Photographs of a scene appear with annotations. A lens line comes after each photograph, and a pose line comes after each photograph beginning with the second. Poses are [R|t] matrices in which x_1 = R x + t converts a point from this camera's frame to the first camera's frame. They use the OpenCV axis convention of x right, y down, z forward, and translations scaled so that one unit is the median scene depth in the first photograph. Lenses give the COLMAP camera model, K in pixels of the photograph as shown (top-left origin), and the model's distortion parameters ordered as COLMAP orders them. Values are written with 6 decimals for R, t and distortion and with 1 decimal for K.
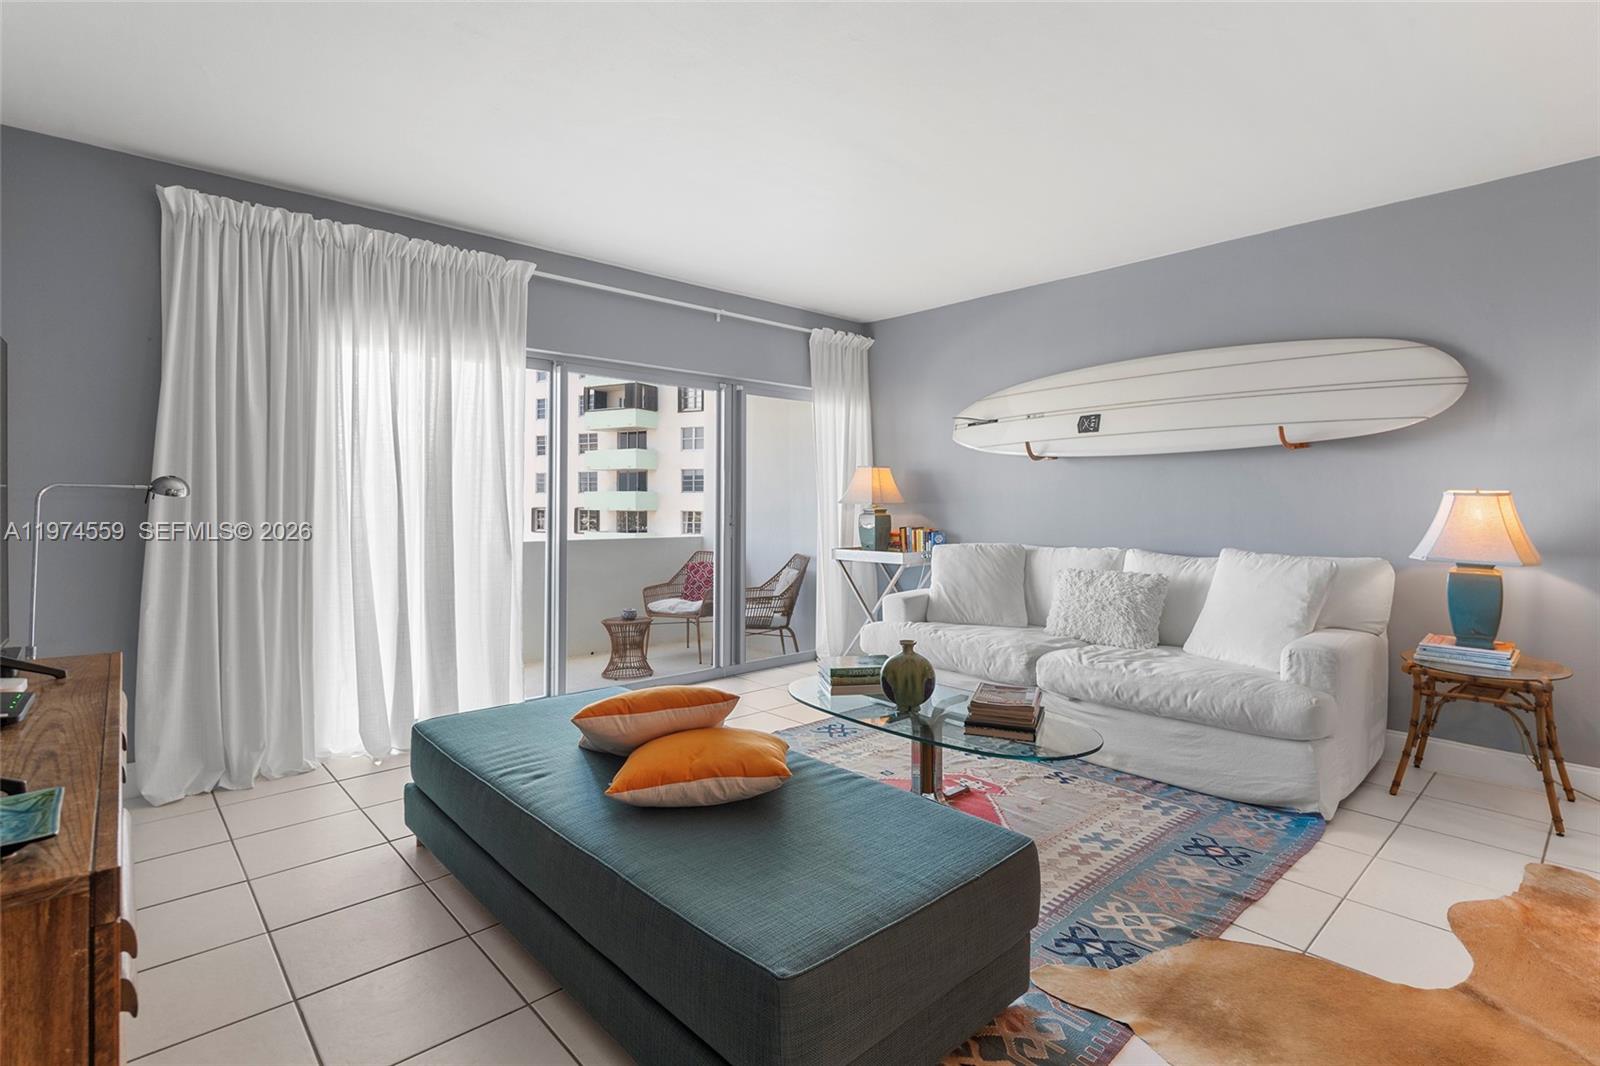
lens RADIAL K [[771.4, 0, 820.3], [0, 771.4, 479.9], [0, 0, 1]] dist [-0.003332, -0.004185]
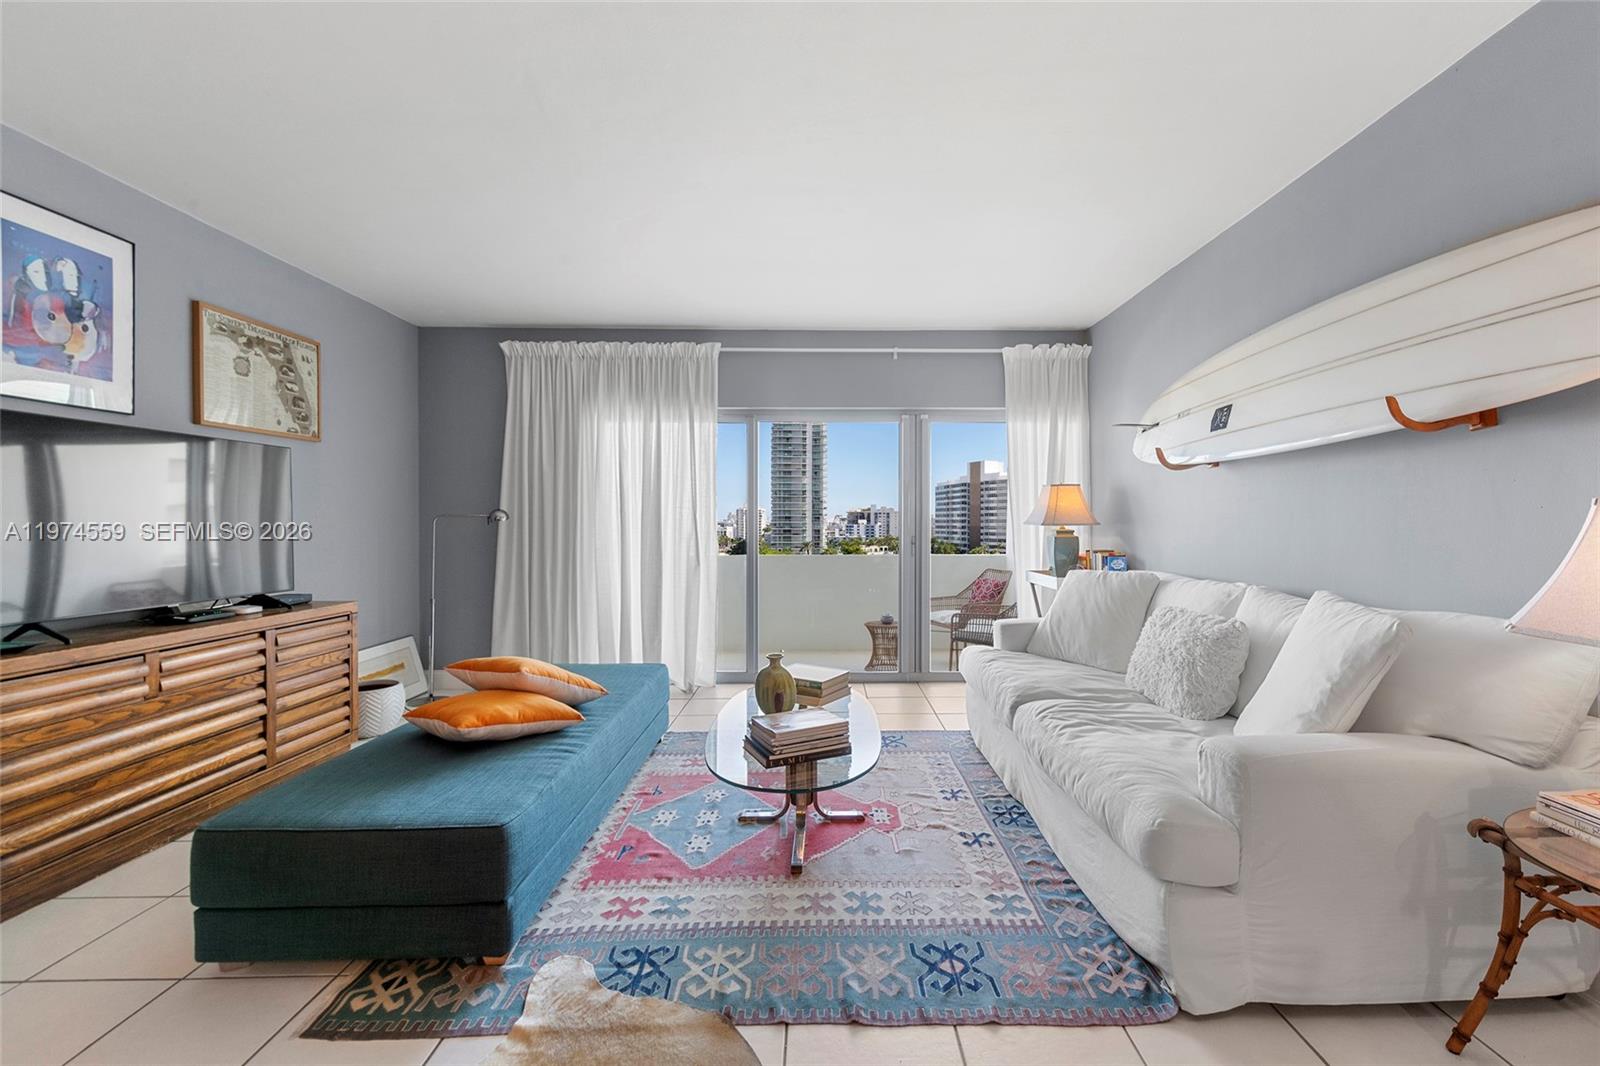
lens RADIAL K [[686.6, 0, 839.3], [0, 686.6, 521.1], [0, 0, 1]] dist [0.006666, -0.002127]
pose [[0.739109, -0.004054, -0.673574, 0.594170], [0.020959, 0.999636, 0.016983, 0.009567], [0.673260, -0.026670, 0.738925, 0.274116]]
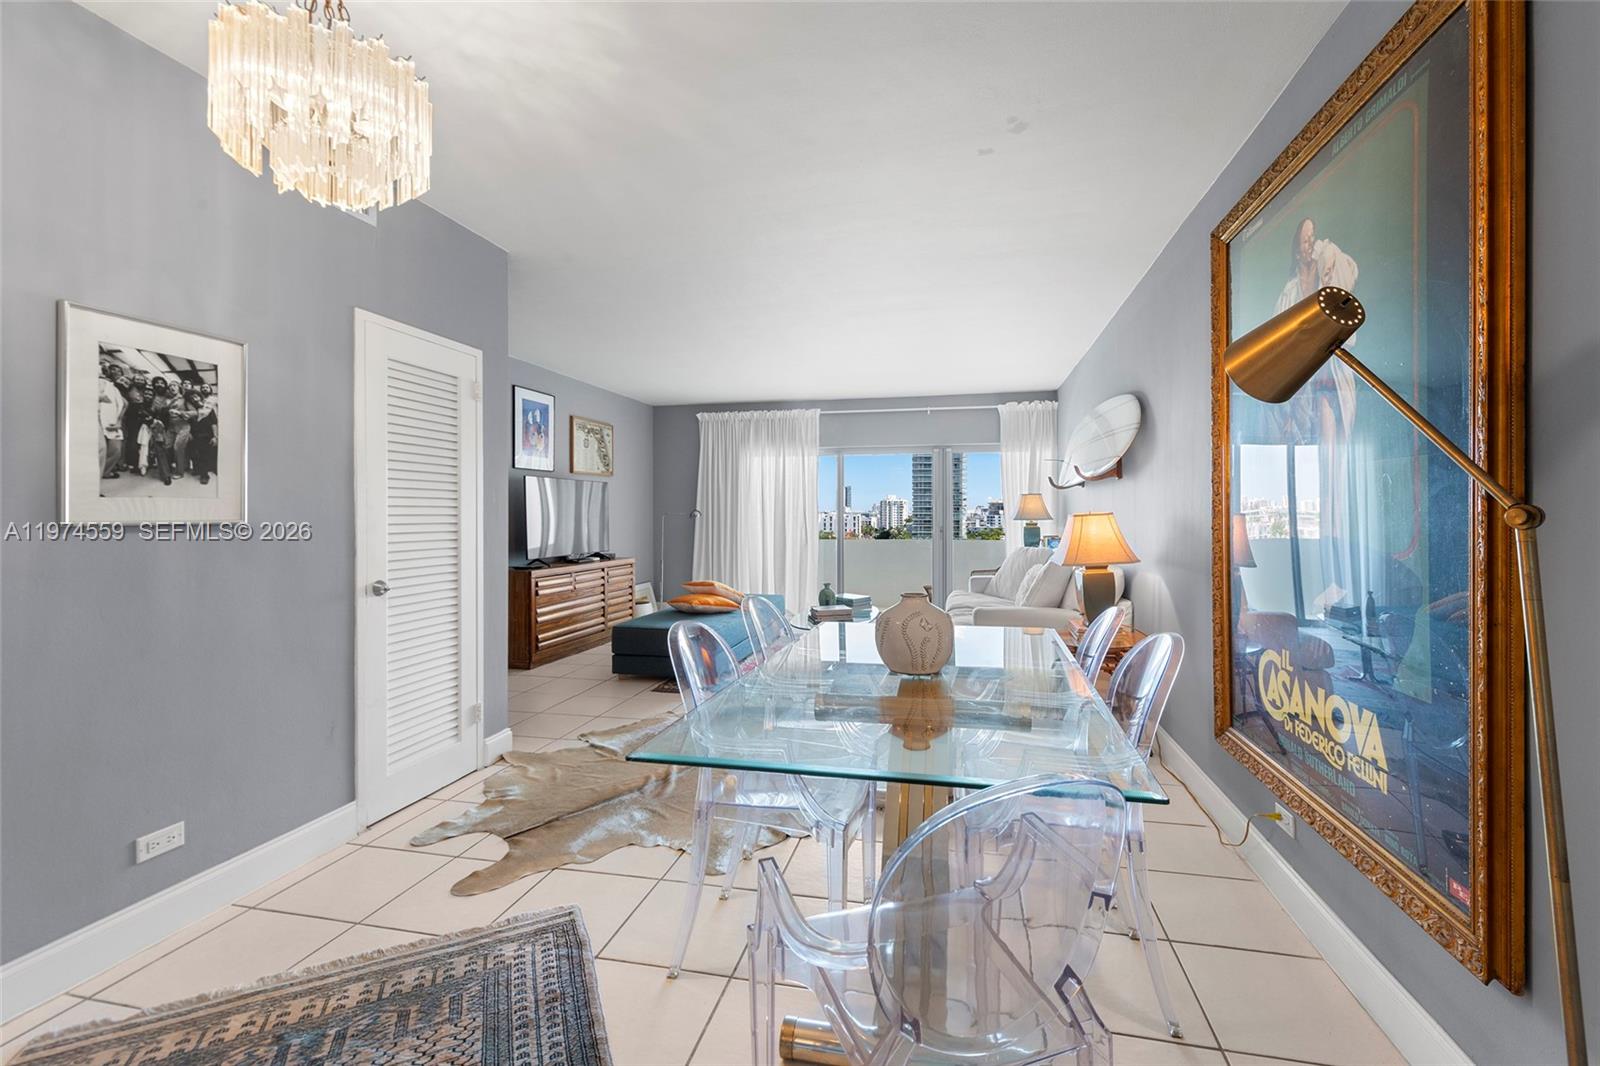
lens RADIAL K [[686.6, 0, 813.4], [0, 686.6, 489.6], [0, 0, 1]] dist [0.006666, -0.002127]
pose [[0.551698, -0.030593, -0.833483, 1.275972], [0.024405, 0.999491, -0.020532, -0.013399], [0.833687, -0.009014, 0.552164, -0.083839]]
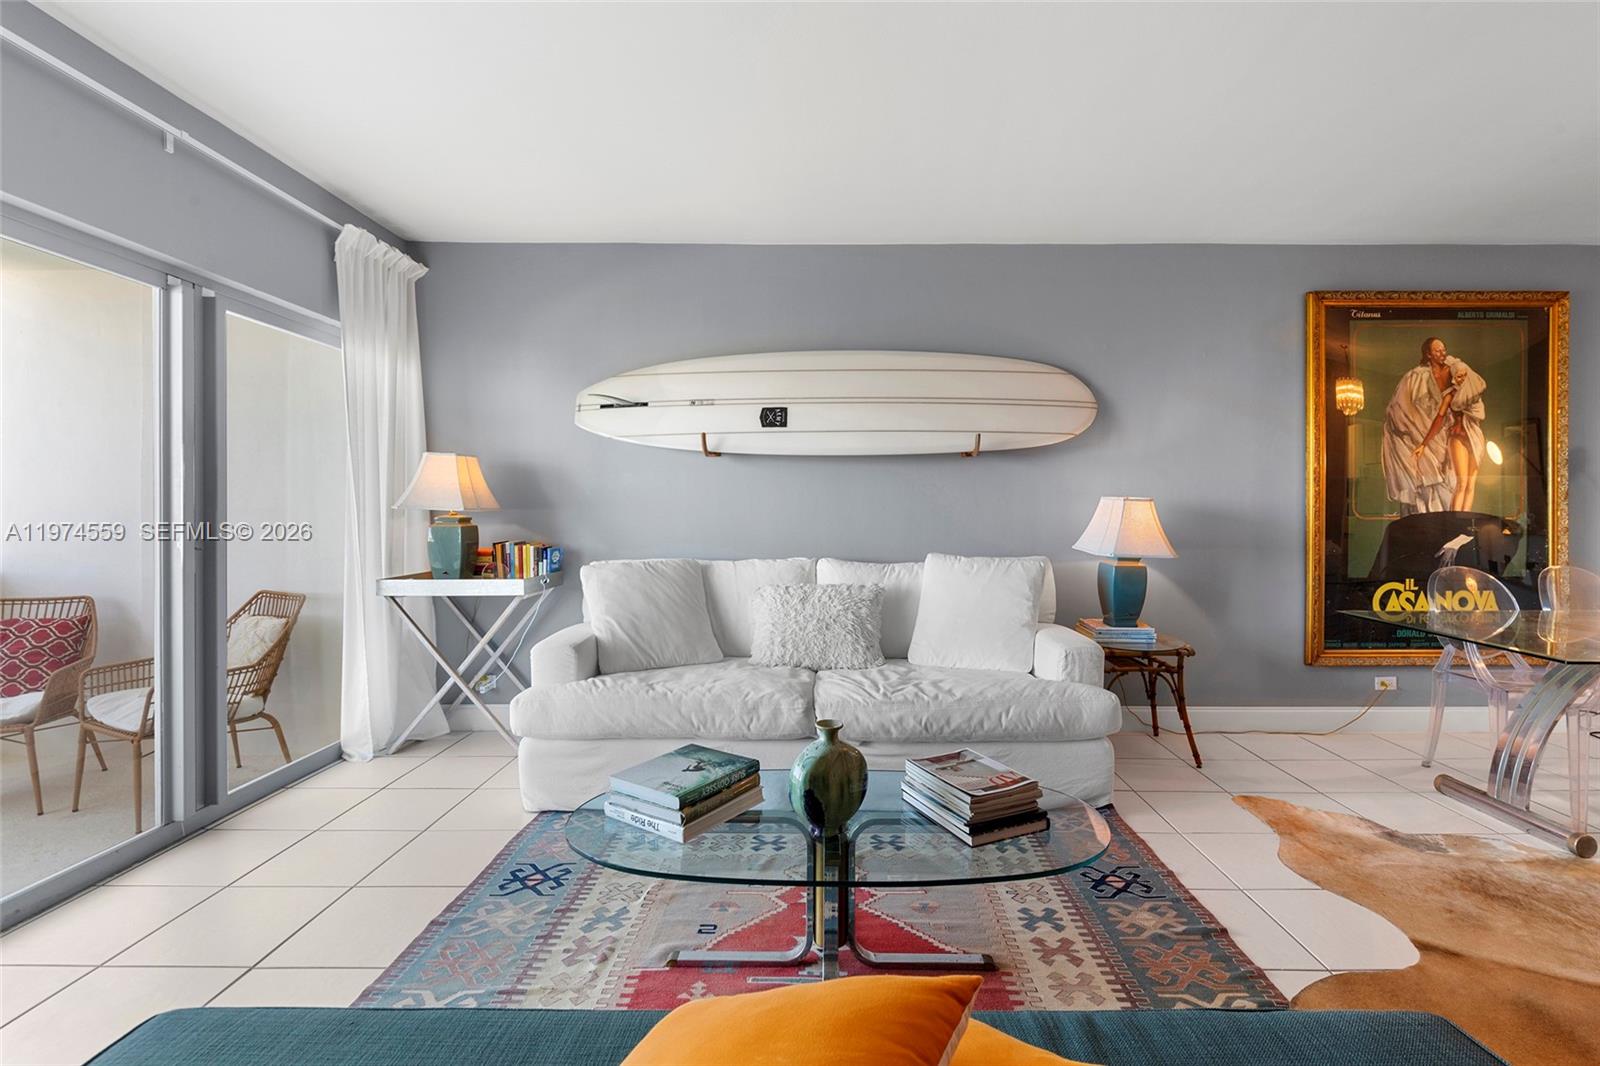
lens RADIAL K [[727.8, 0, 829.0], [0, 727.8, 517.0], [0, 0, 1]] dist [0.008963, -0.005124]
pose [[0.683949, -0.007171, 0.729494, -0.236390], [-0.020024, 0.999390, 0.028598, 0.017059], [-0.729255, -0.034167, 0.683389, 0.438414]]
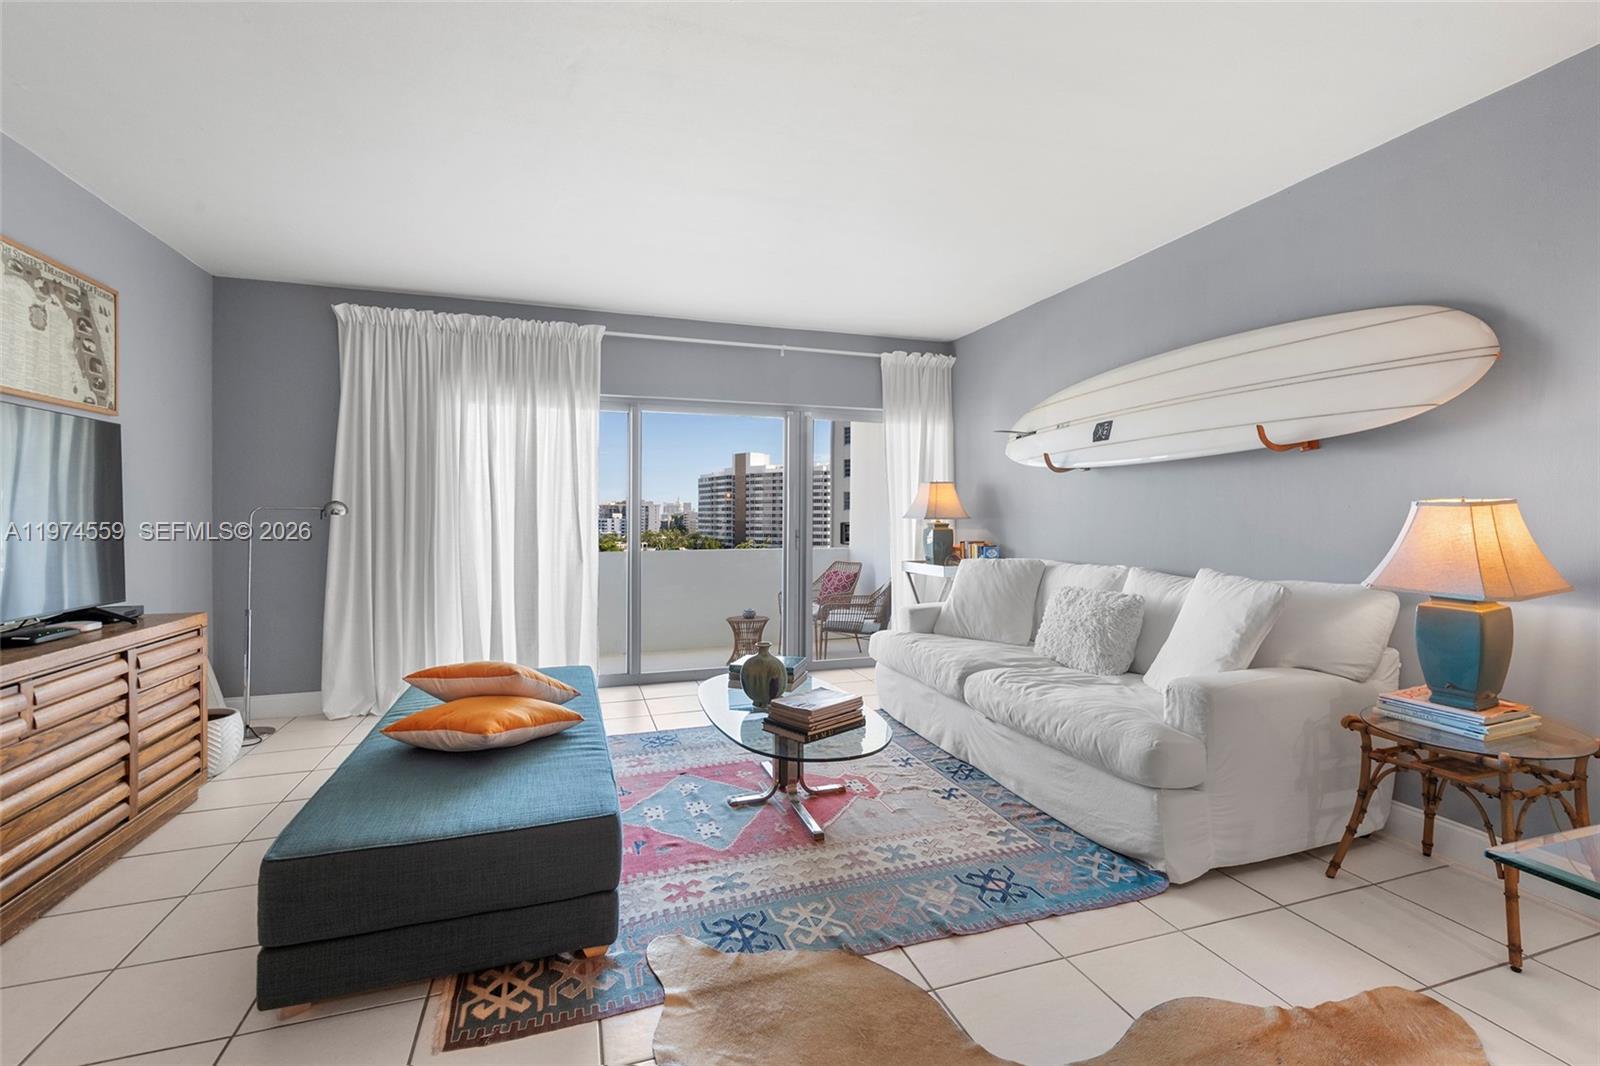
lens RADIAL K [[727.8, 0, 824.7], [0, 727.8, 513.1], [0, 0, 1]] dist [0.008963, -0.005124]
pose [[0.912428, -0.004852, -0.409207, 0.453774], [0.014194, 0.999703, 0.019795, 0.003336], [0.408990, -0.023869, 0.912227, 0.070737]]
